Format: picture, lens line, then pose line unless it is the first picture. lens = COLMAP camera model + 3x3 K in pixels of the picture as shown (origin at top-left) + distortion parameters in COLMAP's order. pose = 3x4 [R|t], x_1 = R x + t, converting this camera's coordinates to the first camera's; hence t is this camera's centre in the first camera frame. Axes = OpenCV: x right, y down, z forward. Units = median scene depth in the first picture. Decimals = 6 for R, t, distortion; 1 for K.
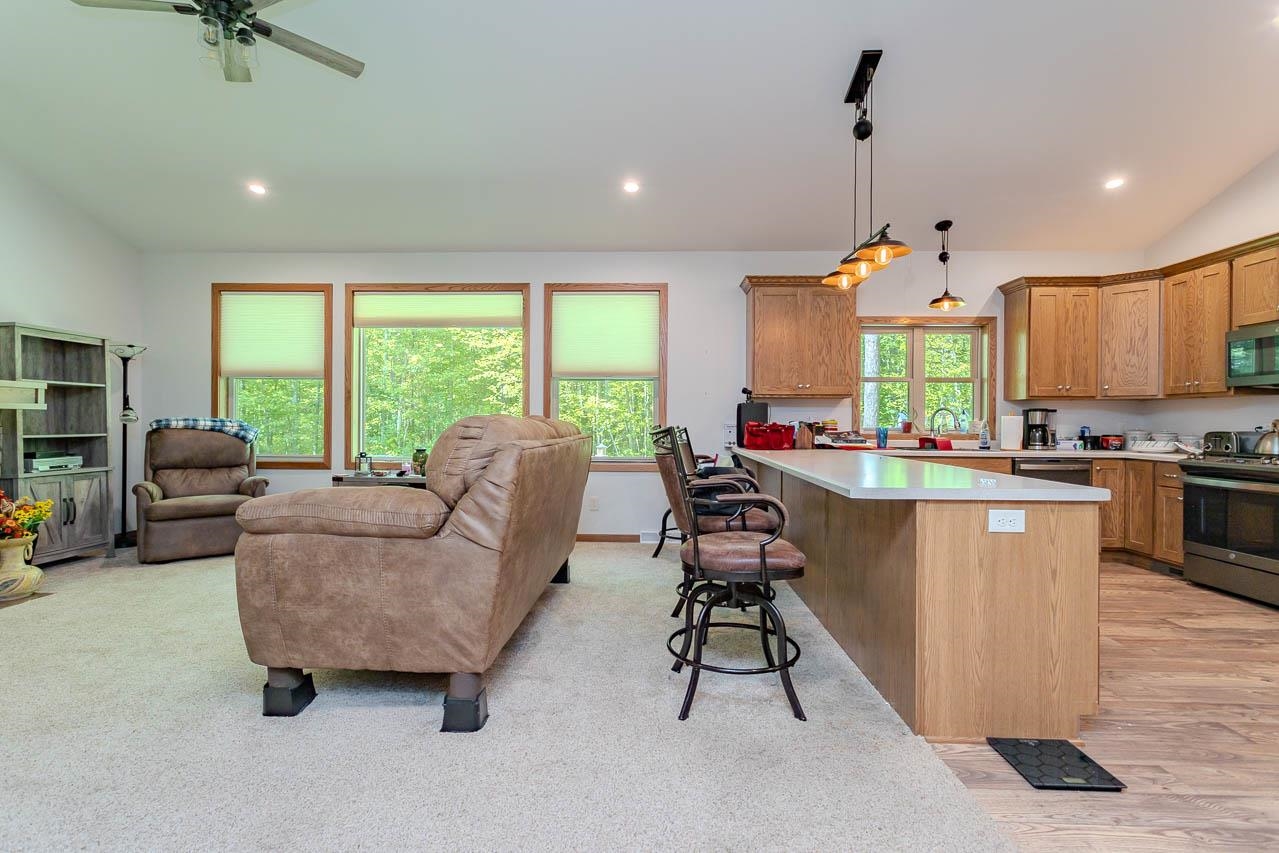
lens RADIAL K [[612.3, 0, 640.7], [0, 612.3, 421.7], [0, 0, 1]] dist [0.001129, 0.001603]
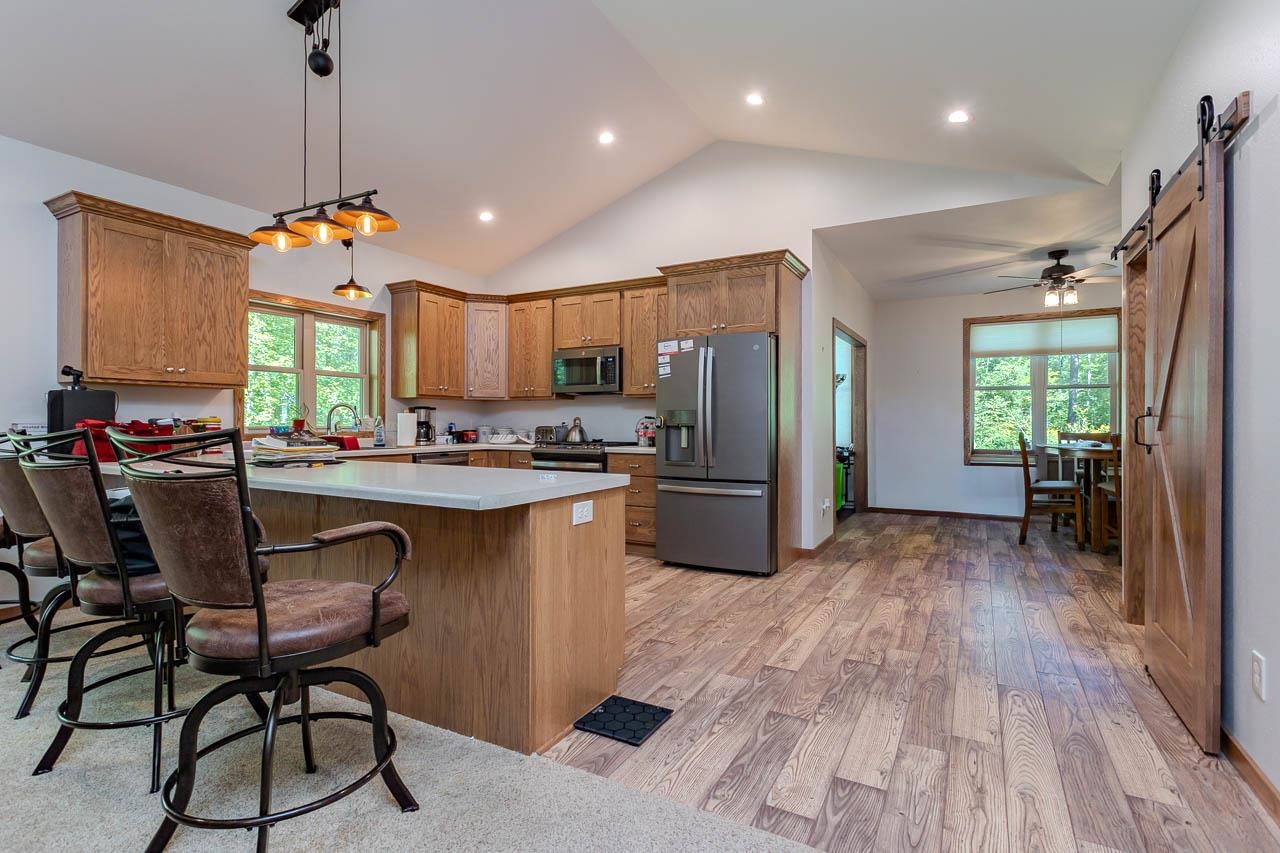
lens RADIAL K [[612.8, 0, 638.6], [0, 612.8, 421.8], [0, 0, 1]] dist [0.001129, 0.001603]
pose [[0.458442, -0.004494, 0.888713, -0.128764], [-0.000321, 0.999986, 0.005222, -0.000466], [-0.888725, -0.002679, 0.458434, 0.180640]]
